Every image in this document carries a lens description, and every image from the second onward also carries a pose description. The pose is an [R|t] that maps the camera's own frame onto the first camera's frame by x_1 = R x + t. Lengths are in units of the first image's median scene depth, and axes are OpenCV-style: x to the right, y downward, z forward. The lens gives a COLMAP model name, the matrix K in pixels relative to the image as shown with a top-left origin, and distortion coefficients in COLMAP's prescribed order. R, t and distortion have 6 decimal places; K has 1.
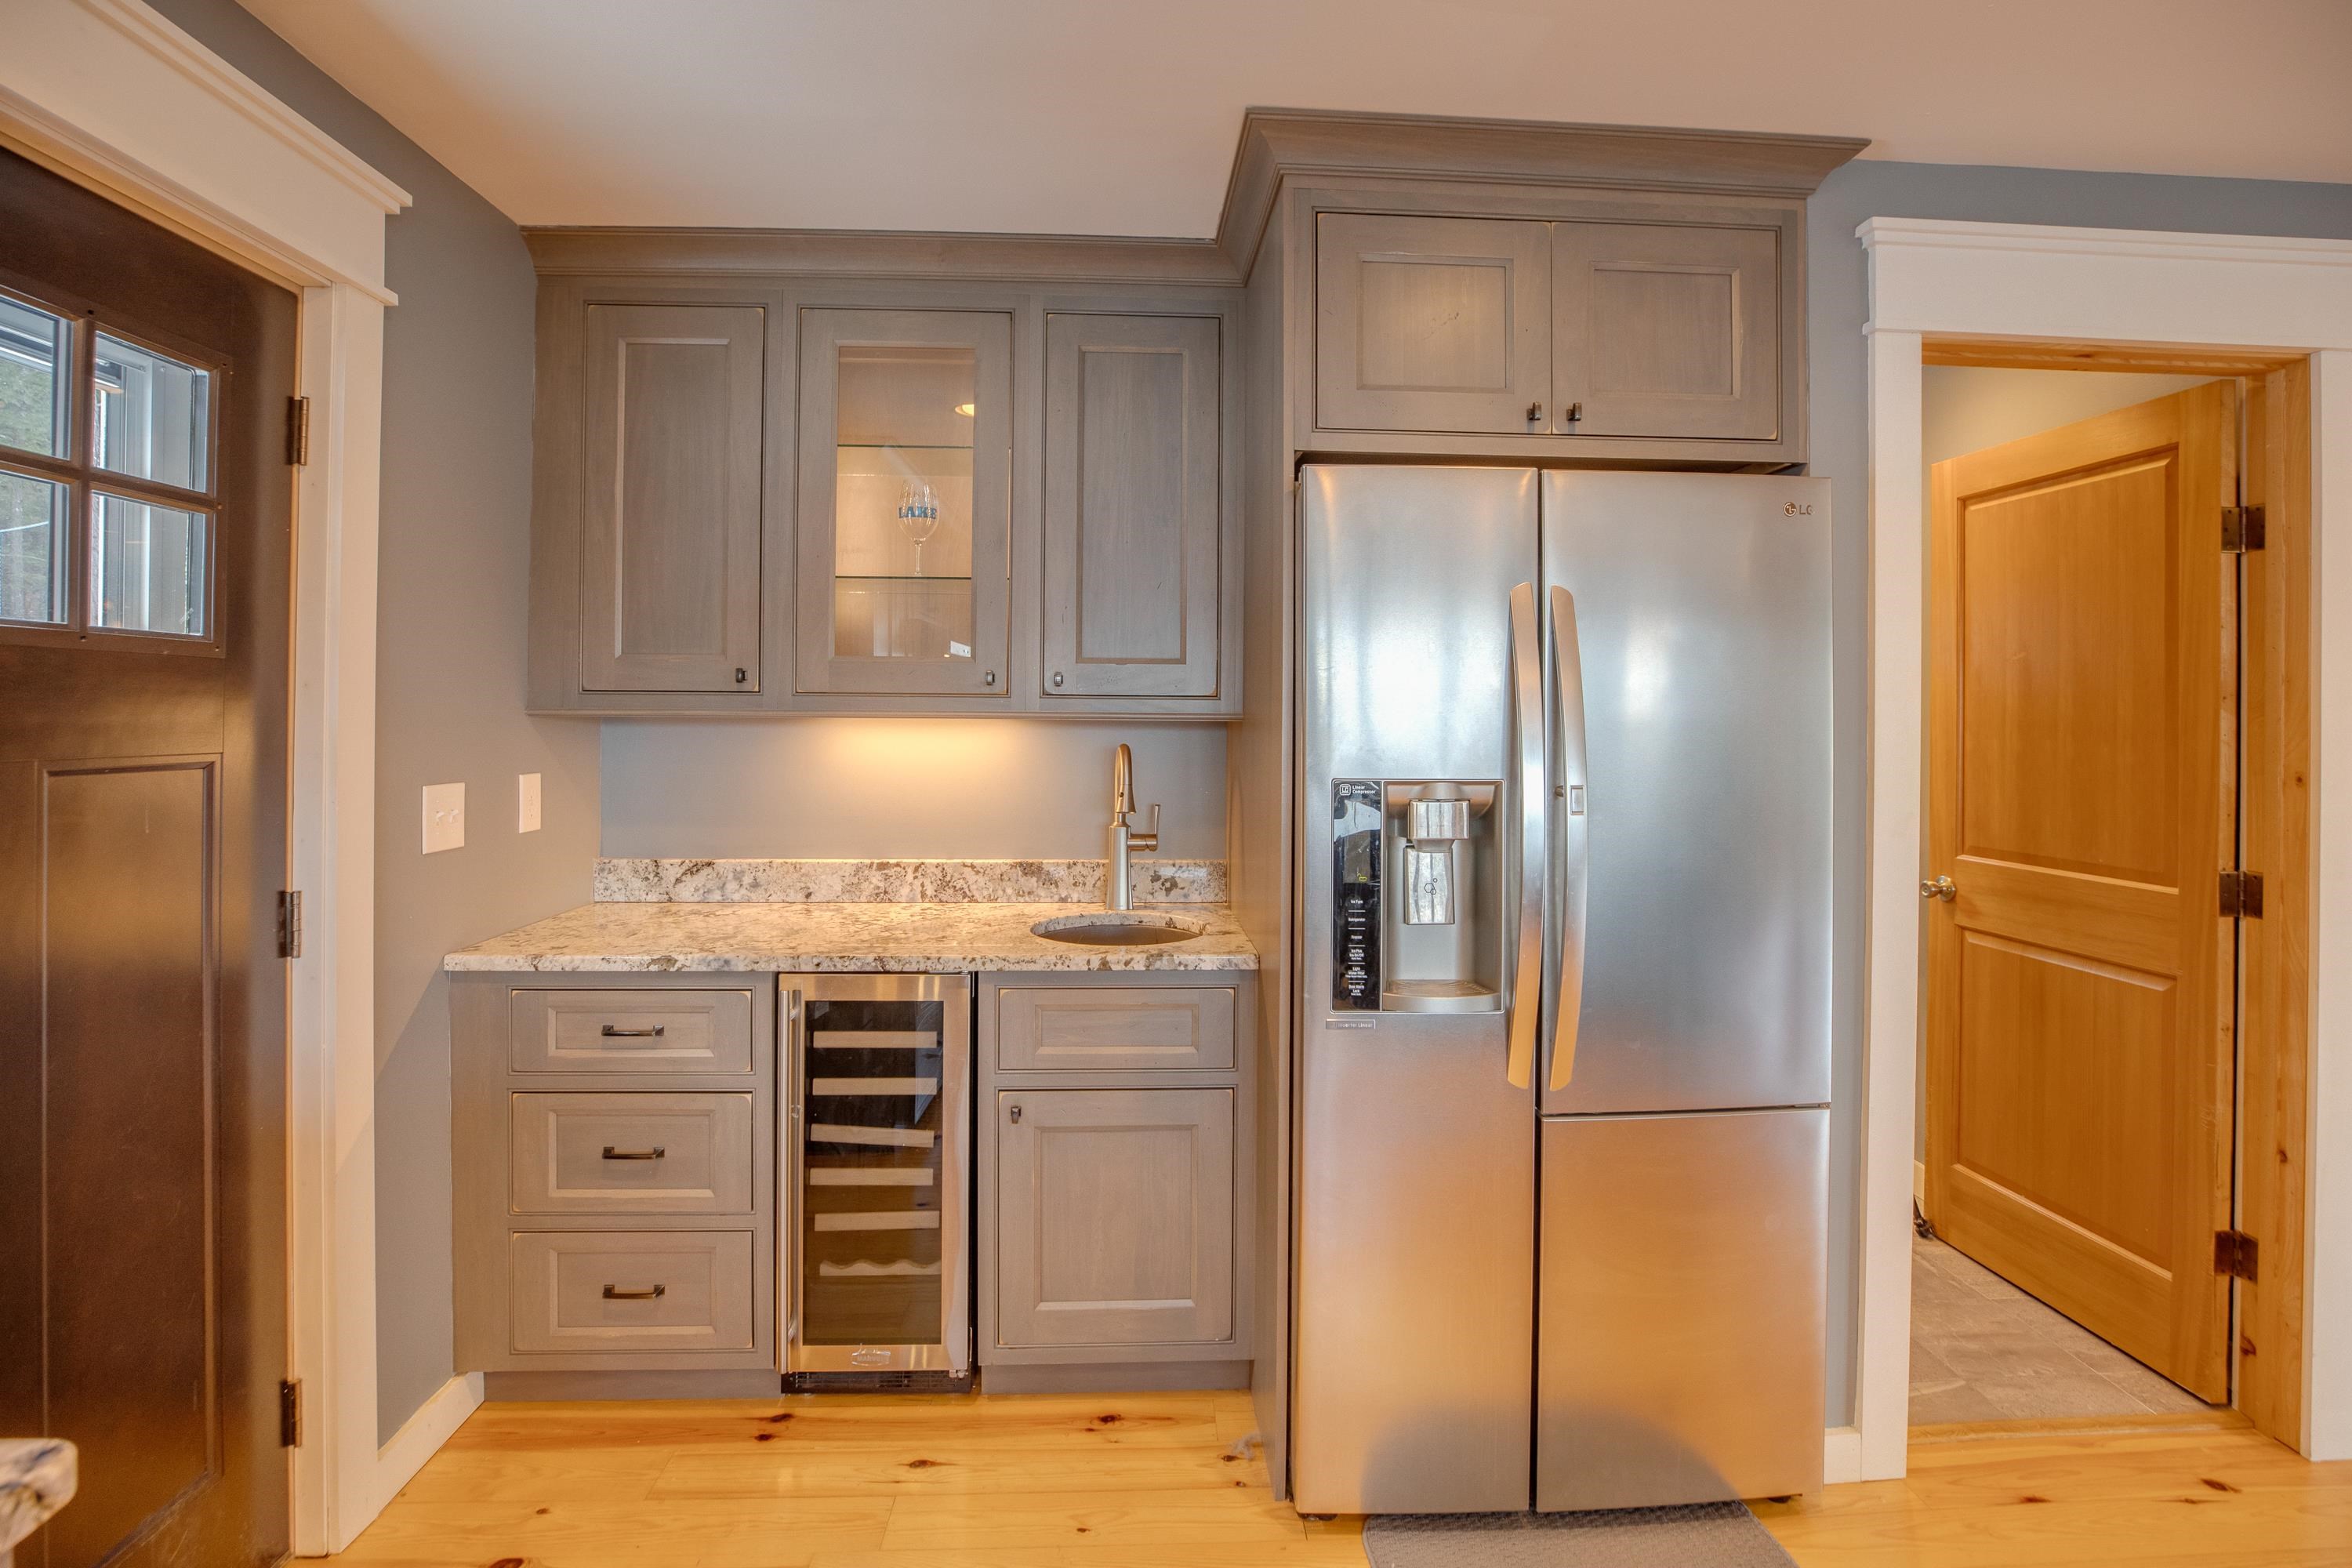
lens RADIAL K [[1118.6, 0, 1174.7], [0, 1118.6, 717.2], [0, 0, 1]] dist [-0.045776, 0.016564]
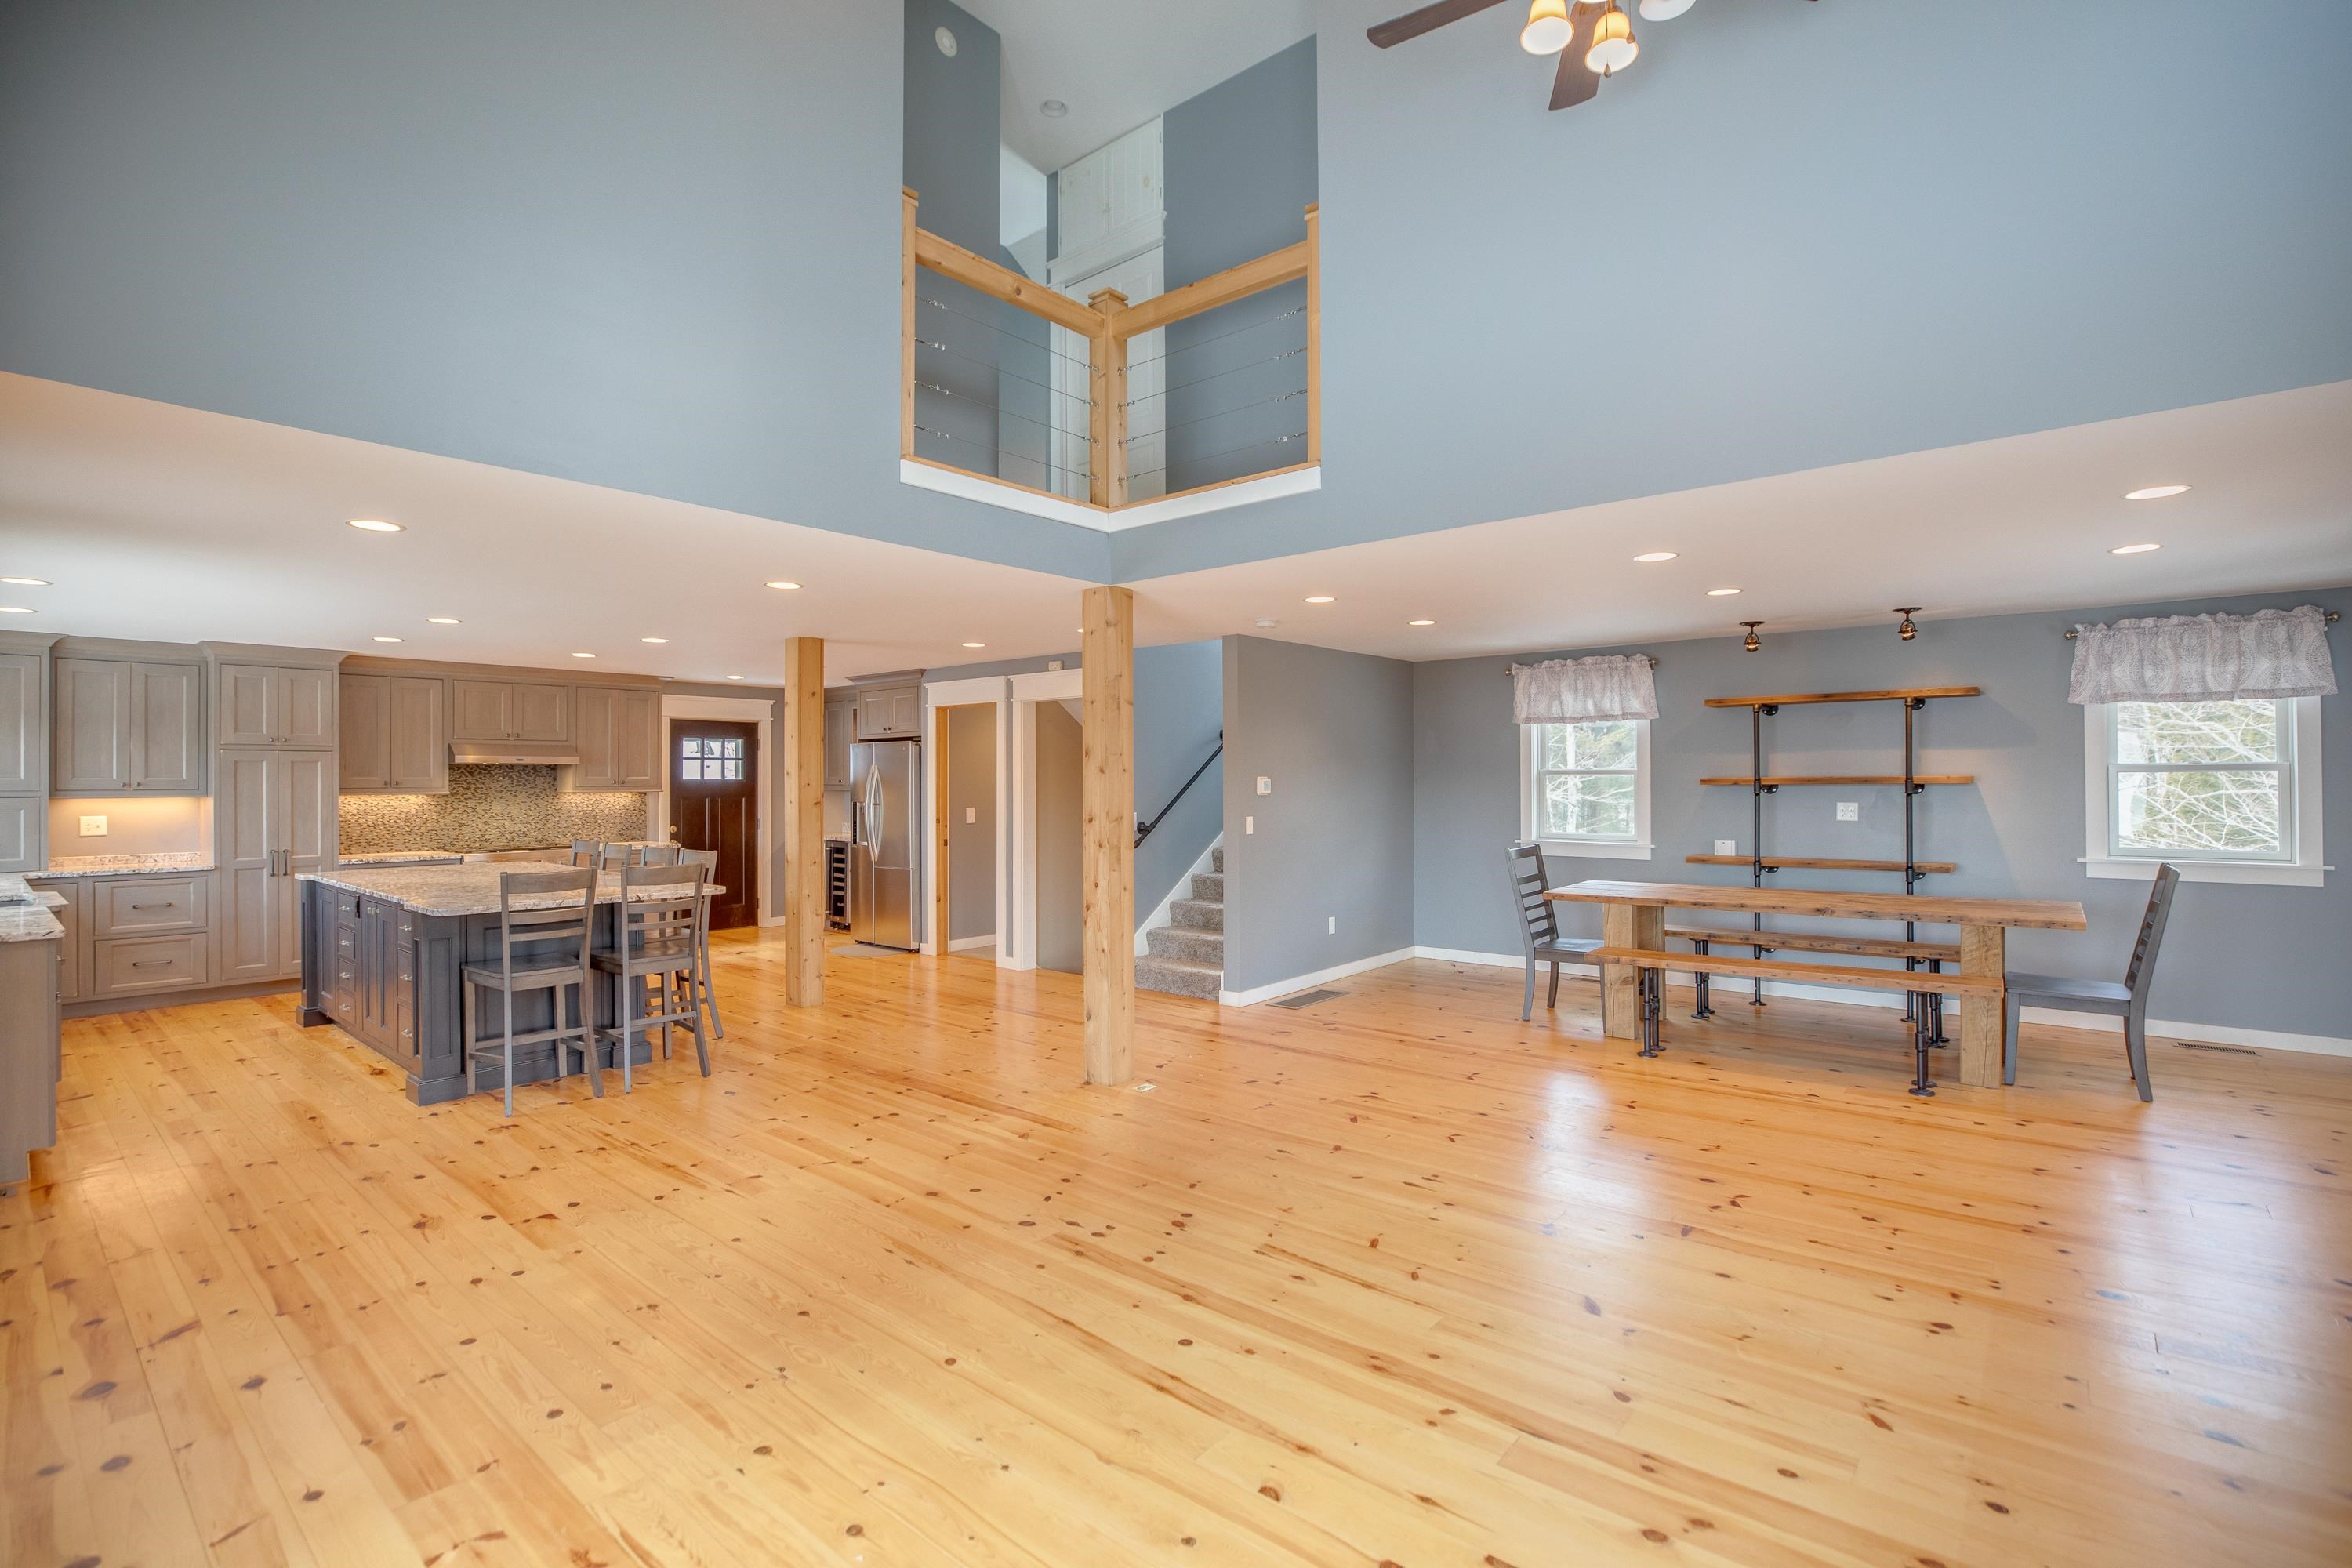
lens RADIAL K [[1080.8, 0, 1181.3], [0, 1080.8, 771.2], [0, 0, 1]] dist [-0.048317, 0.015255]
pose [[0.733074, -0.014650, -0.679992, 4.153743], [0.008082, 0.999885, -0.012828, -0.011068], [0.680101, 0.003908, 0.733108, -1.496943]]
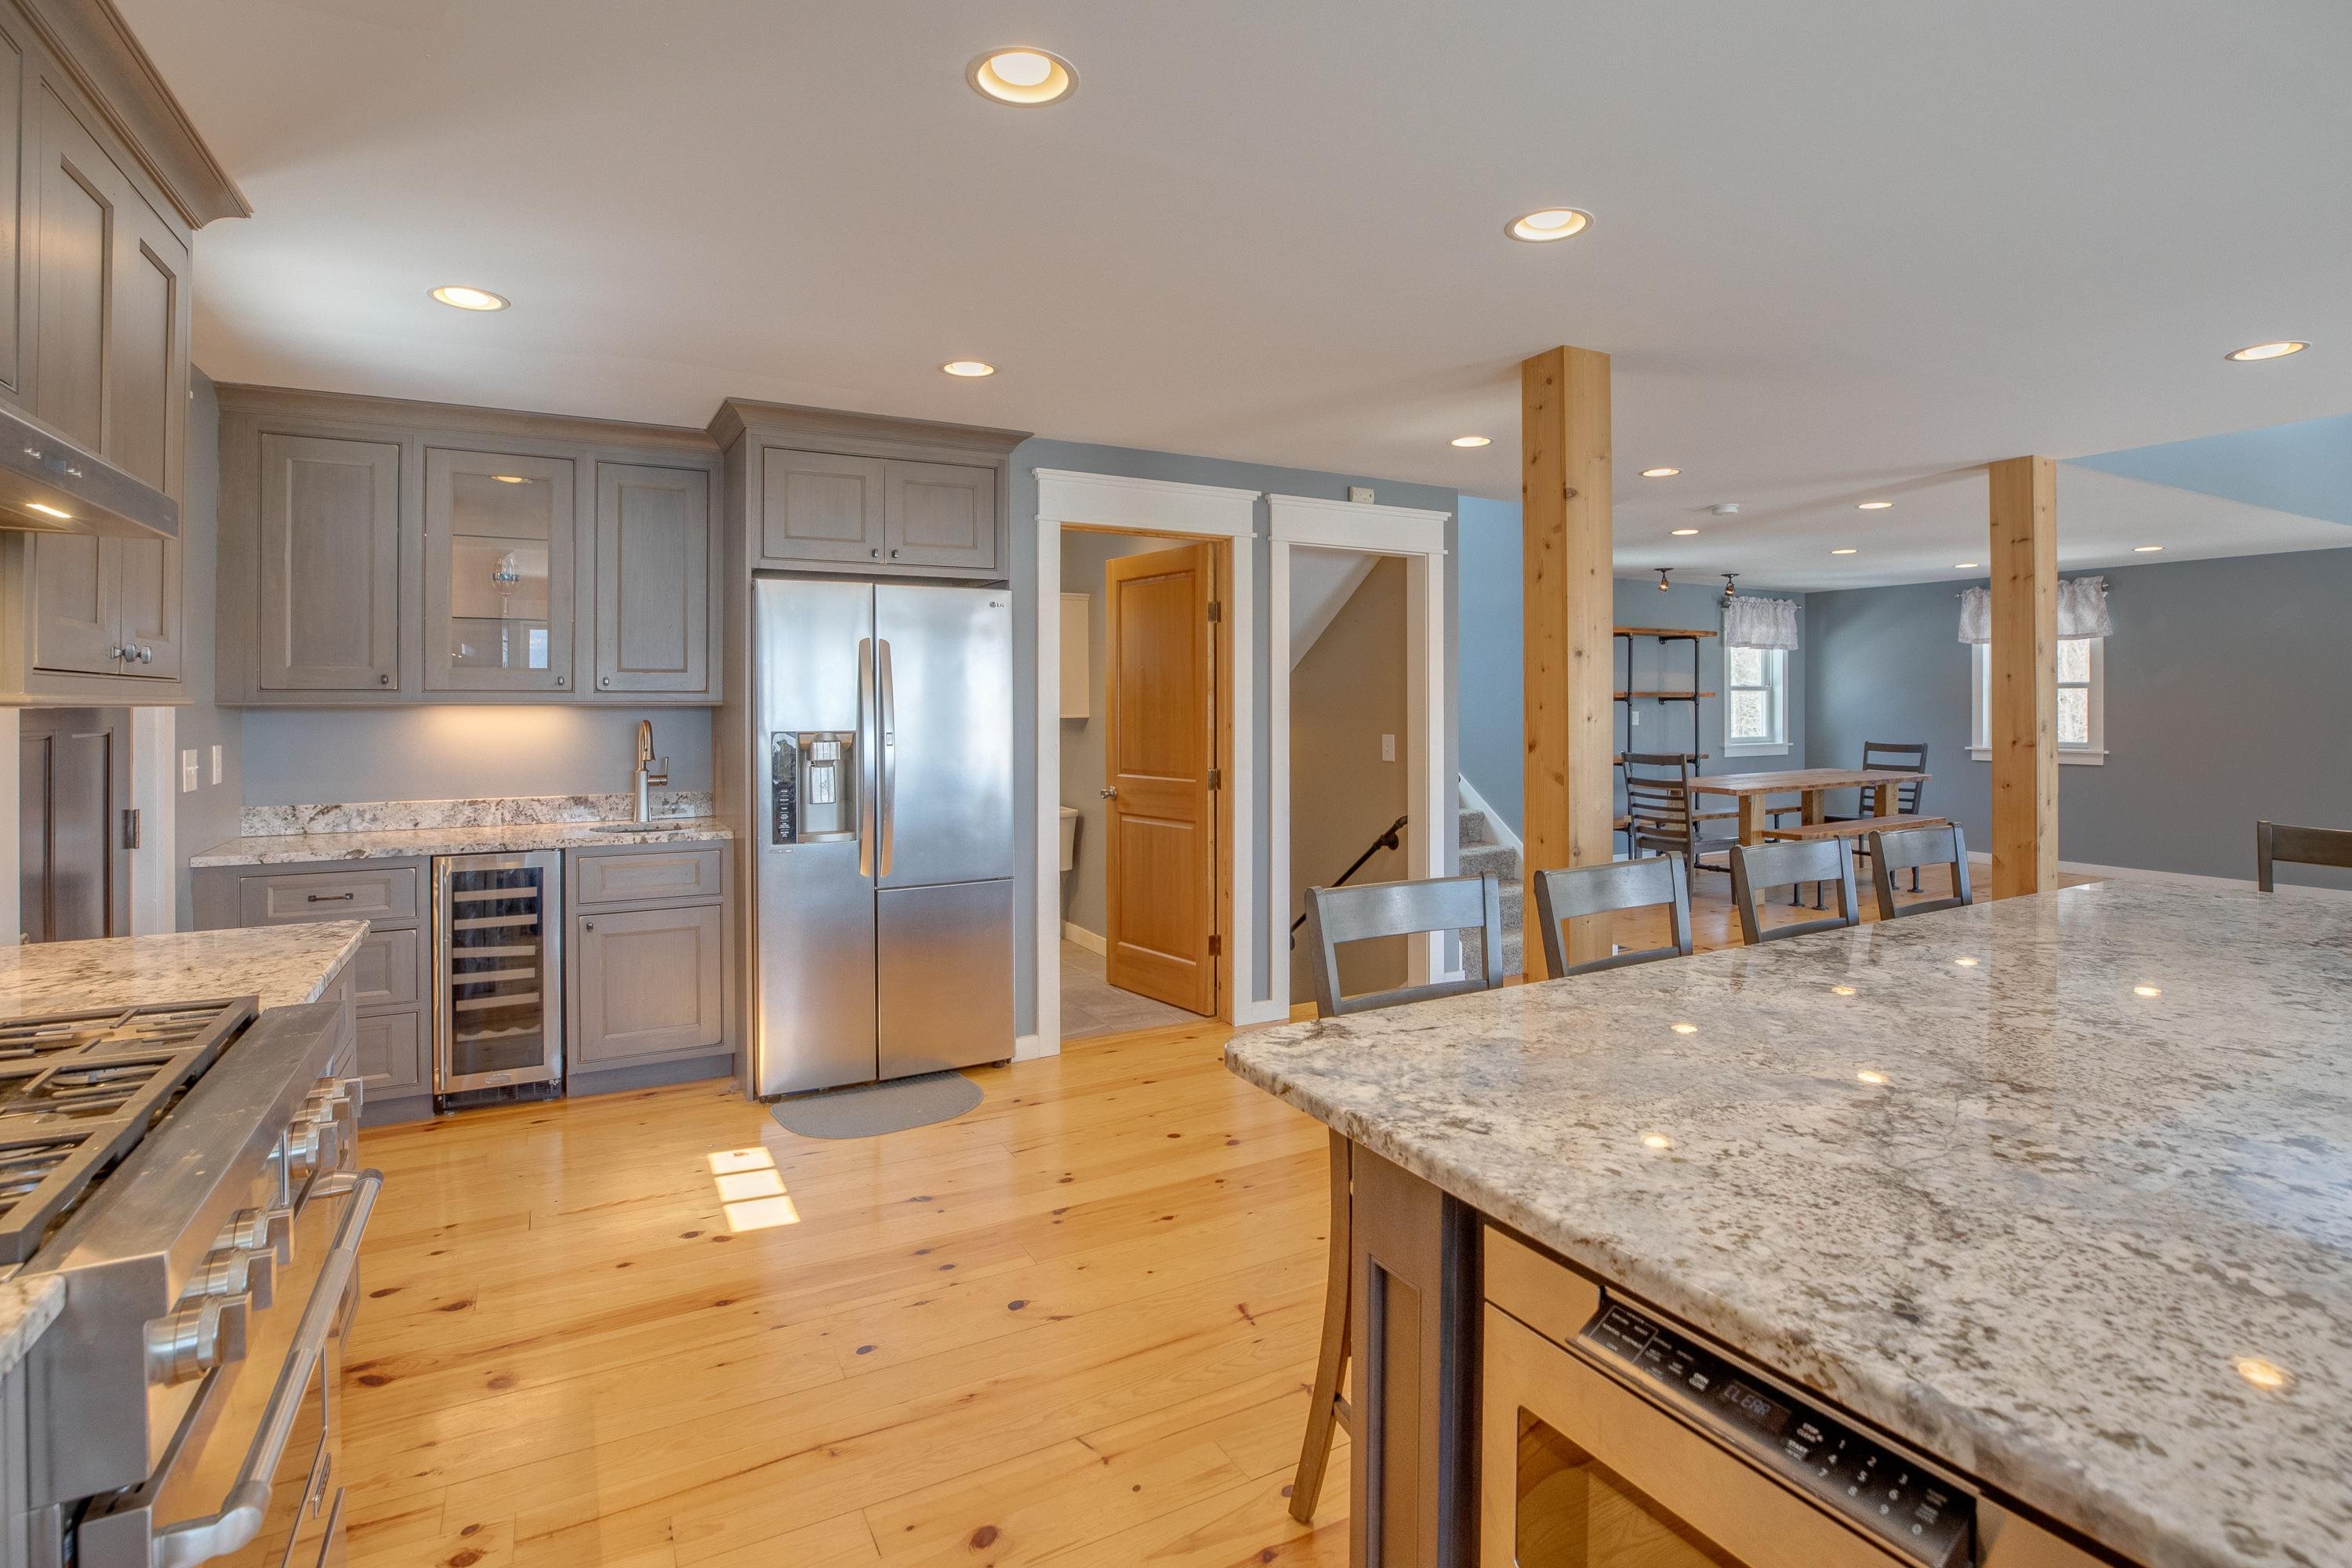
lens RADIAL K [[1103.4, 0, 1171.5], [0, 1103.4, 696.9], [0, 0, 1]] dist [-0.030886, 0.000180]
pose [[0.897963, -0.006700, 0.440019, -0.074021], [0.009268, 0.999950, -0.003687, 0.003699], [-0.439973, 0.007389, 0.897981, -0.967968]]
